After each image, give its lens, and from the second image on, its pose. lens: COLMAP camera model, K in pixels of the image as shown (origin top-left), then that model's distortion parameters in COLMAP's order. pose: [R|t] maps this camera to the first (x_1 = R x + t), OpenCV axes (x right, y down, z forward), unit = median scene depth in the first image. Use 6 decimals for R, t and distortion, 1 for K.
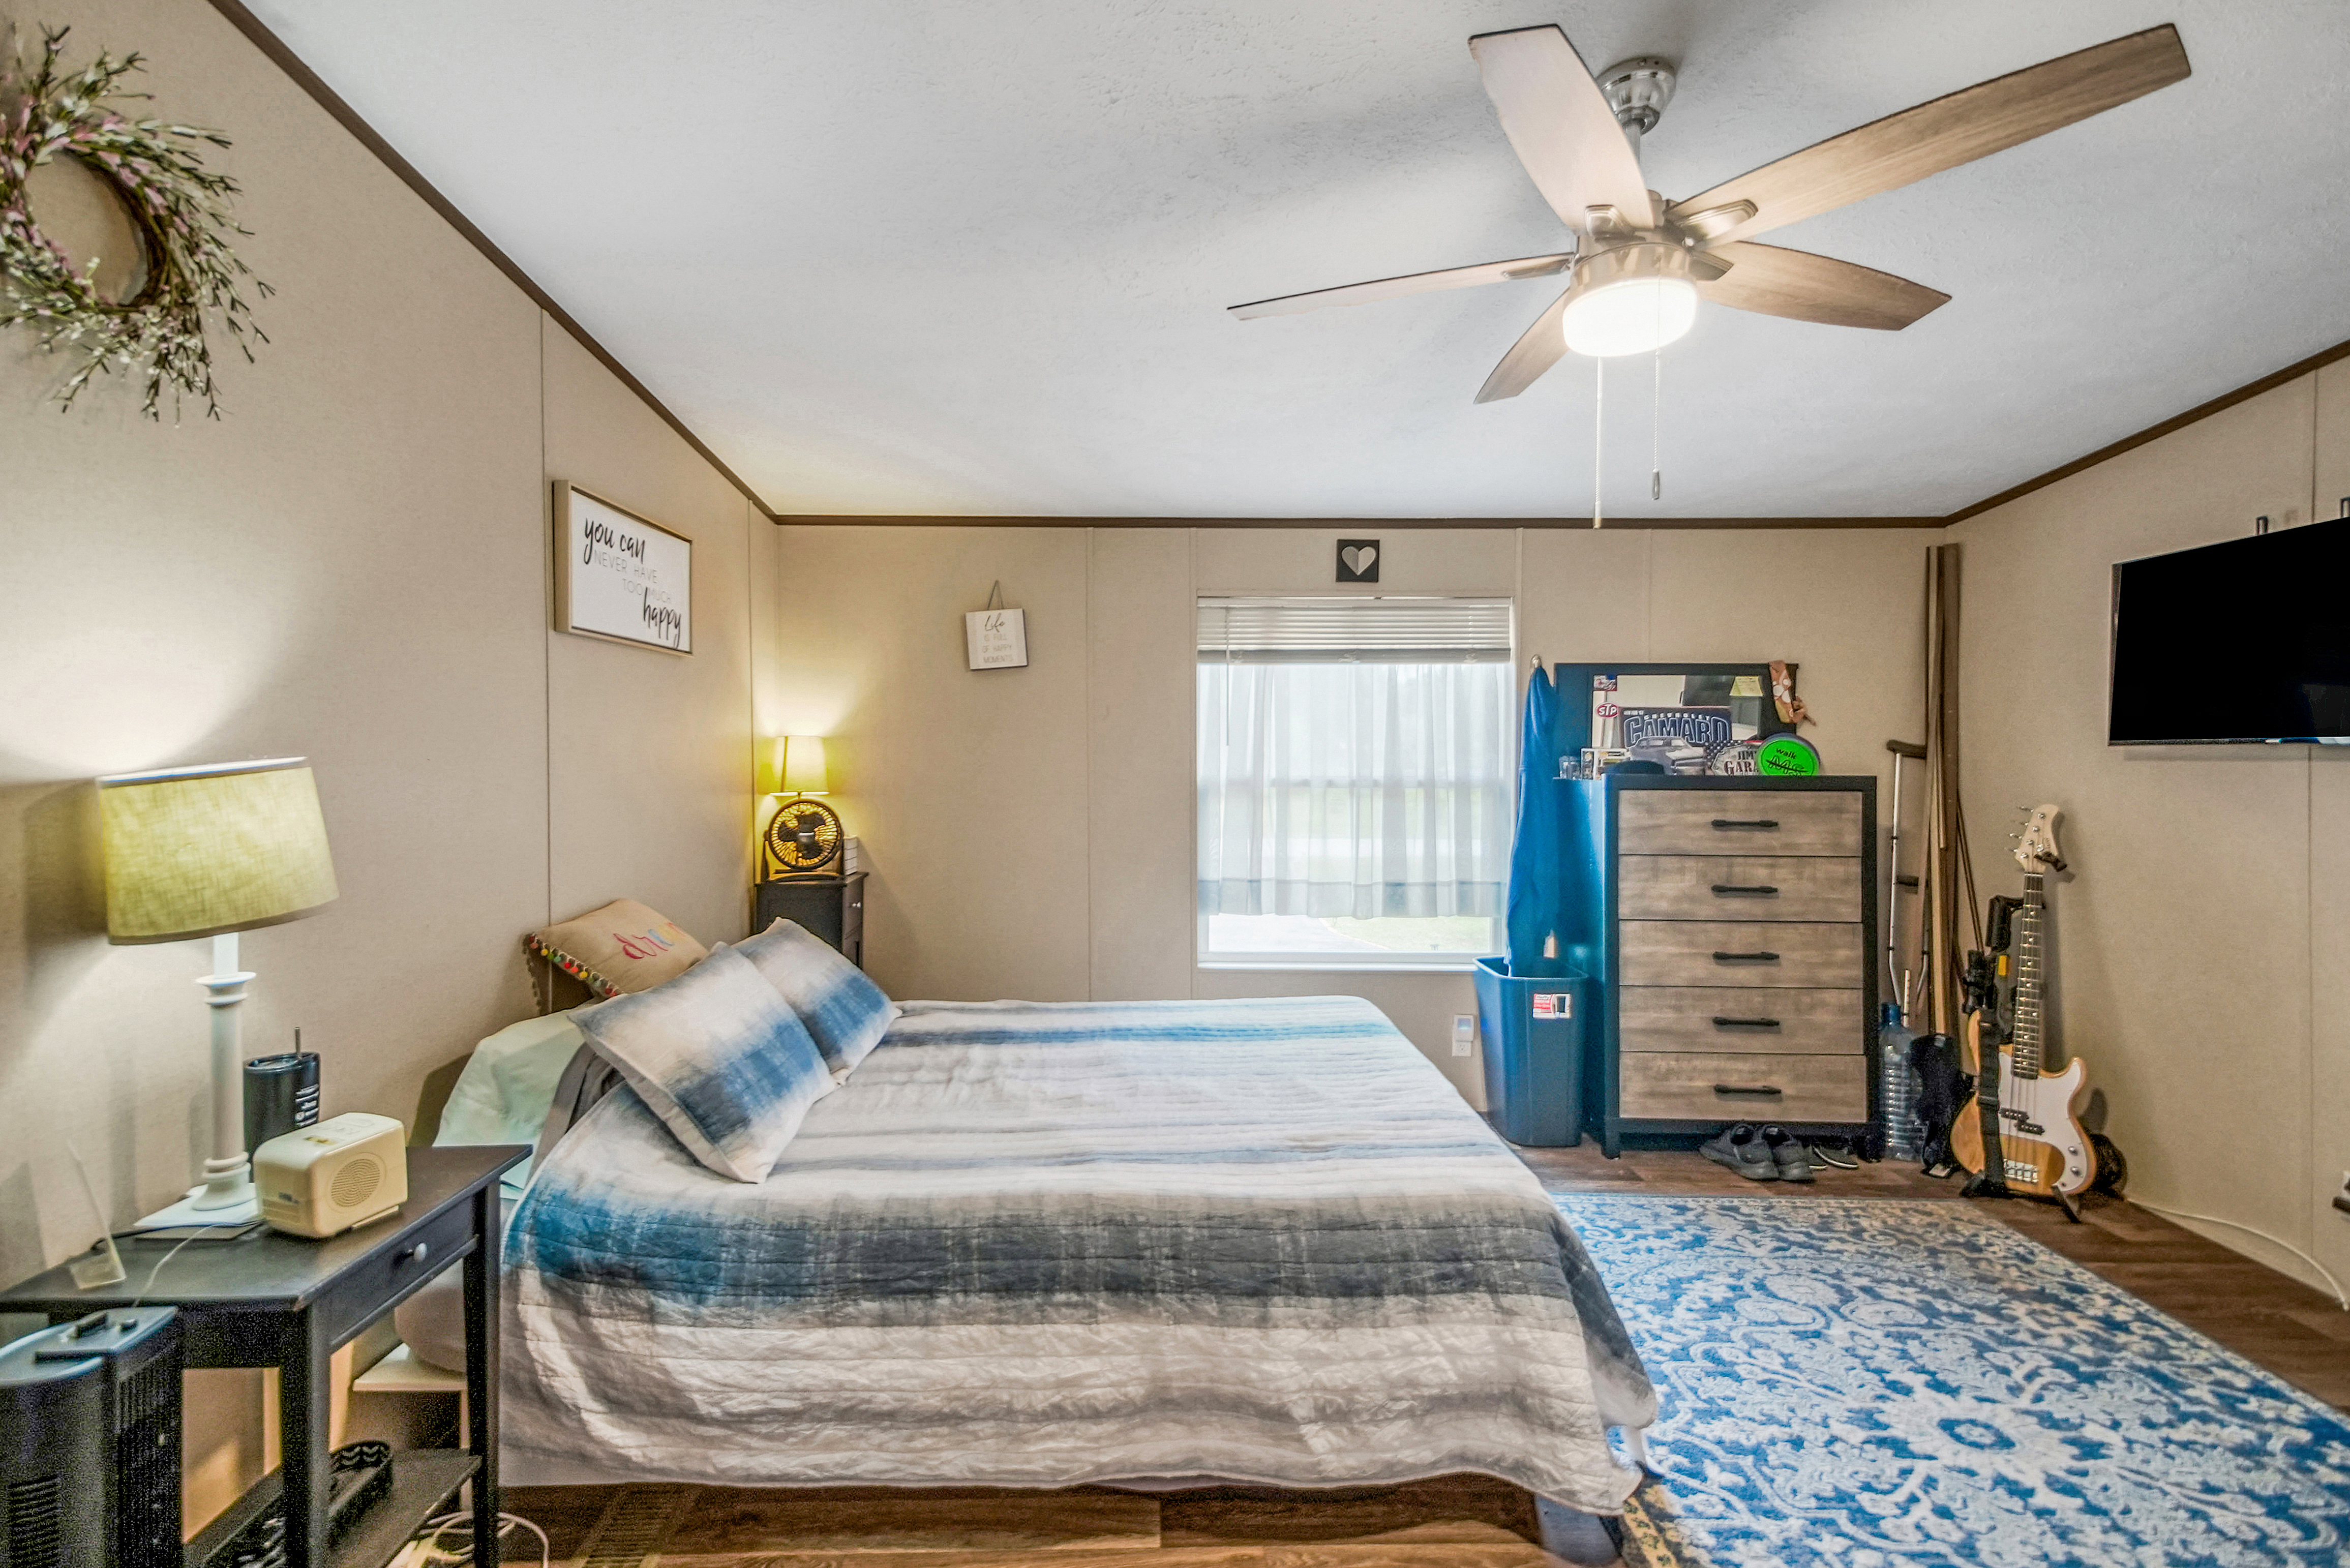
lens RADIAL K [[1058.5, 0, 1167.2], [0, 1058.5, 738.9], [0, 0, 1]] dist [0.055345, -0.027202]
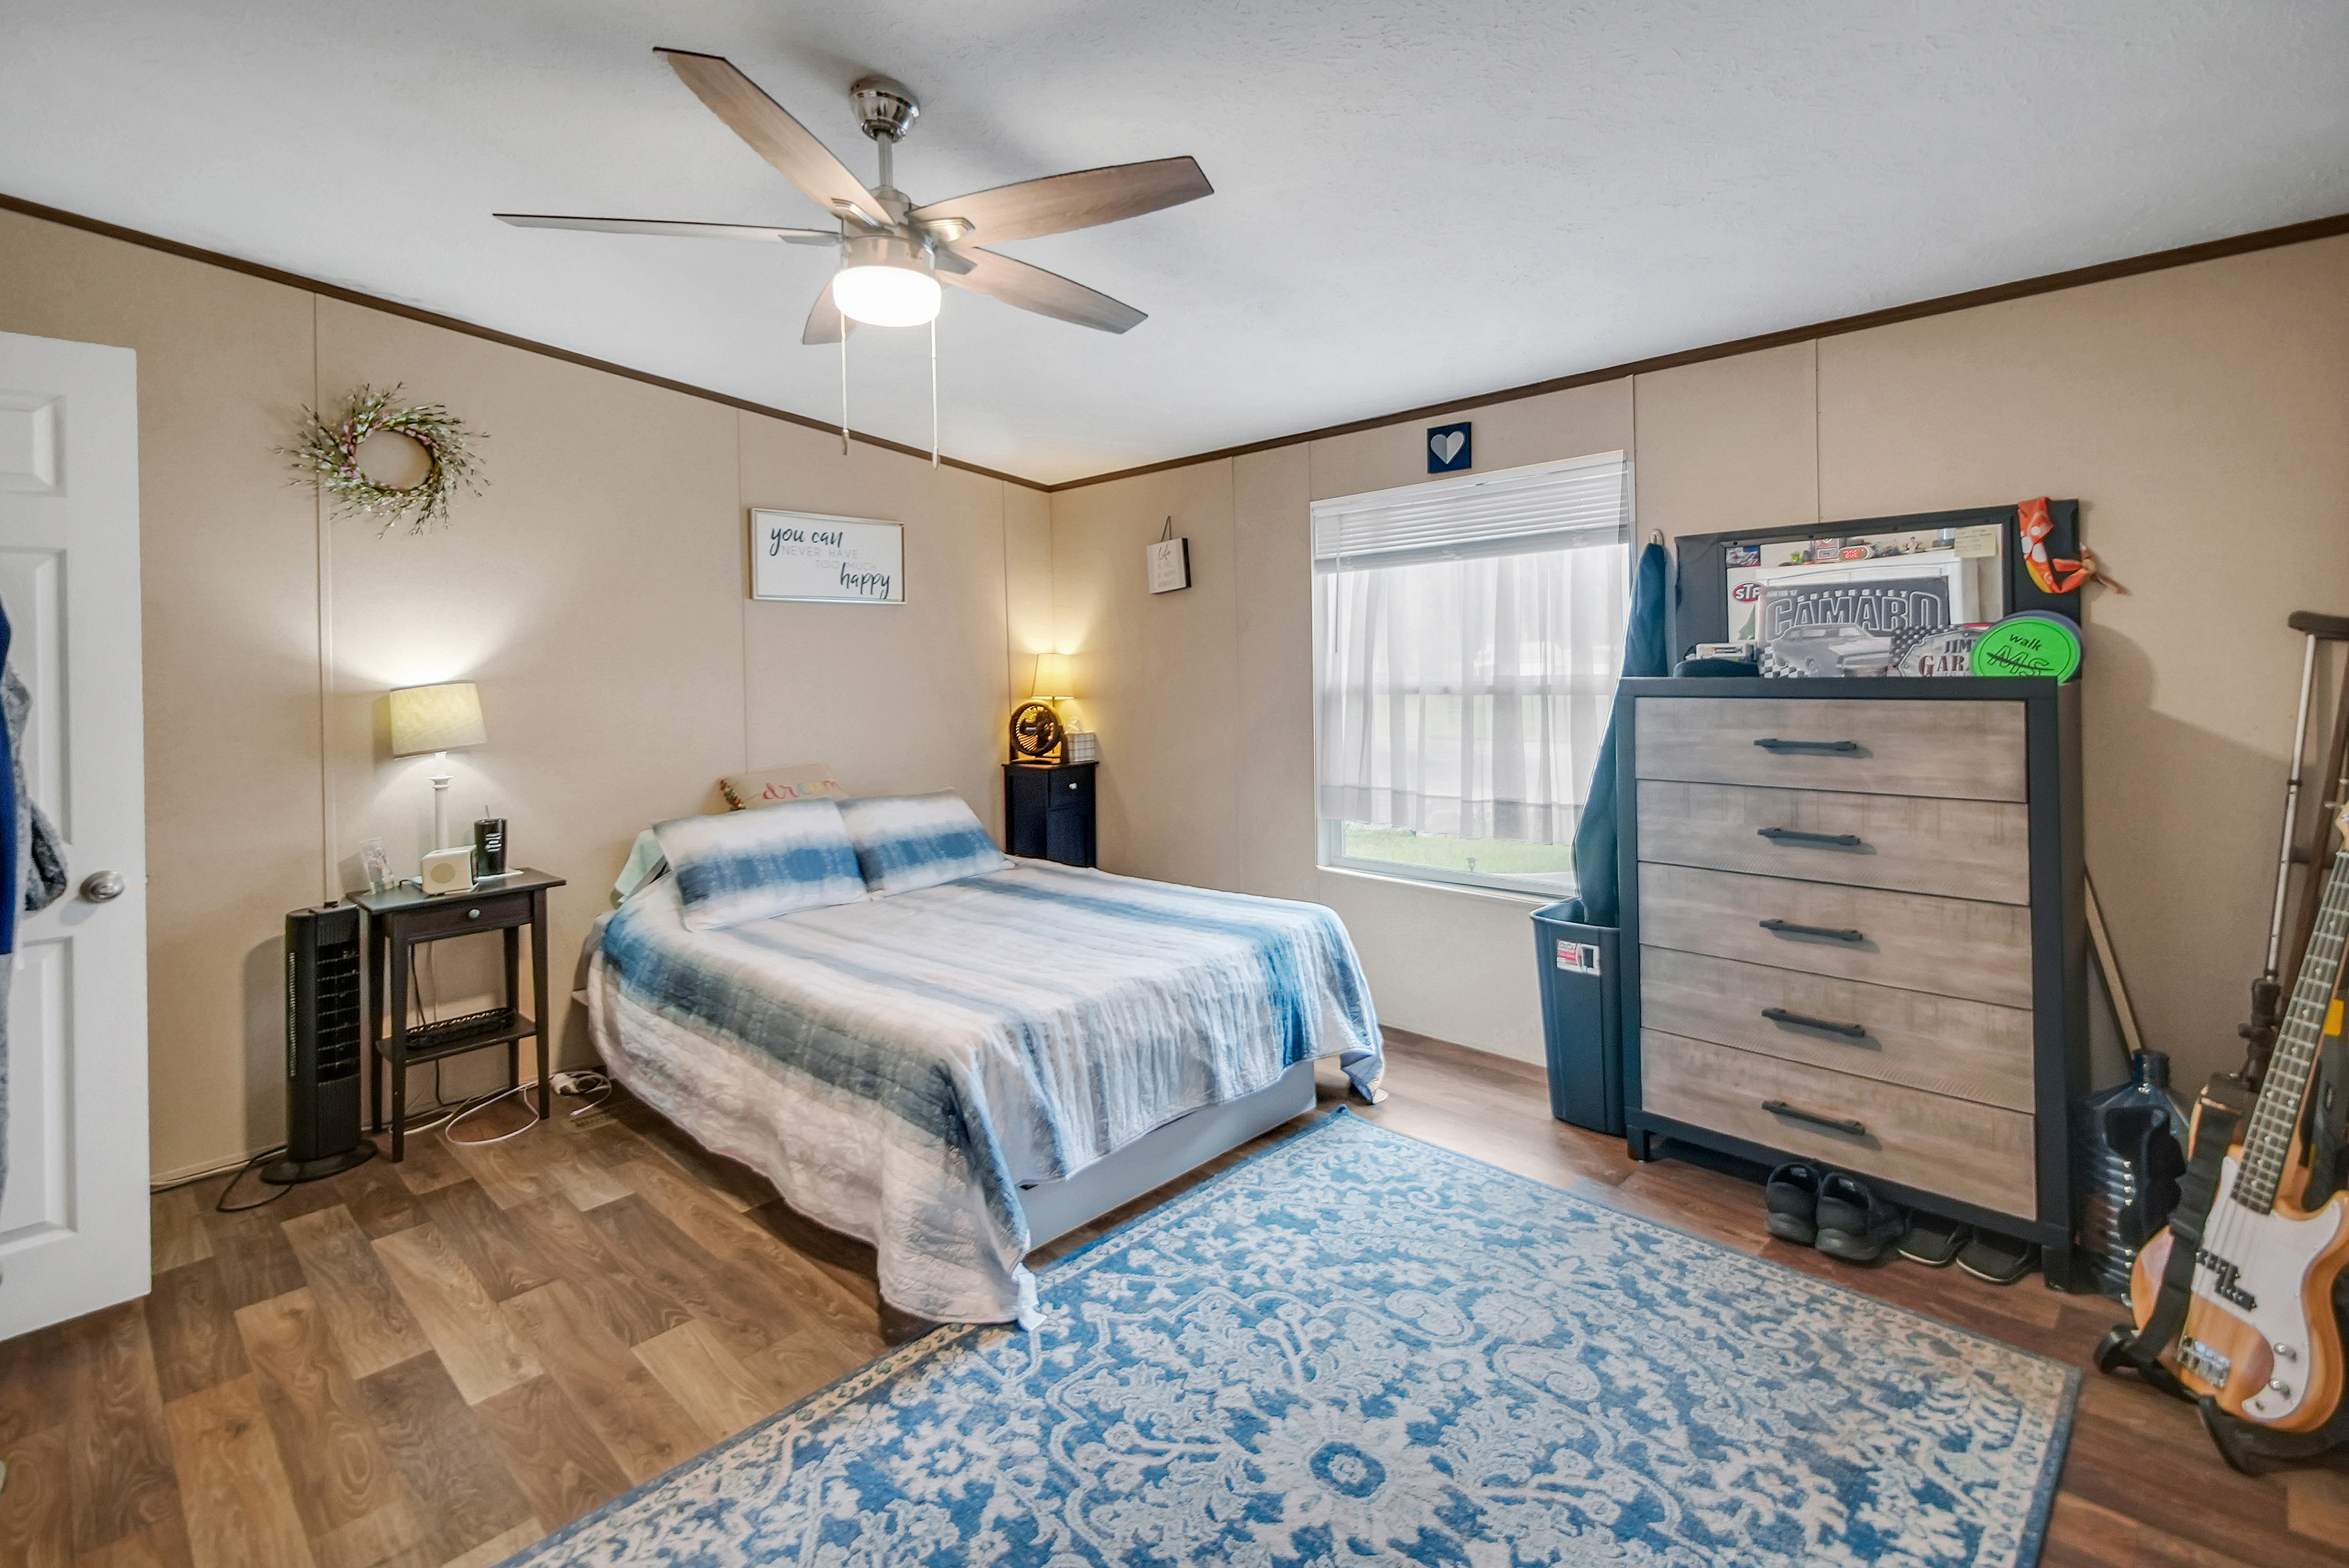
lens RADIAL K [[1068.2, 0, 1172.6], [0, 1068.2, 646.0], [0, 0, 1]] dist [0.047520, -0.019848]
pose [[0.712440, -0.030432, -0.701073, 0.744871], [0.031243, 0.999444, -0.011635, 0.008362], [0.701038, -0.013614, 0.712994, 0.189827]]
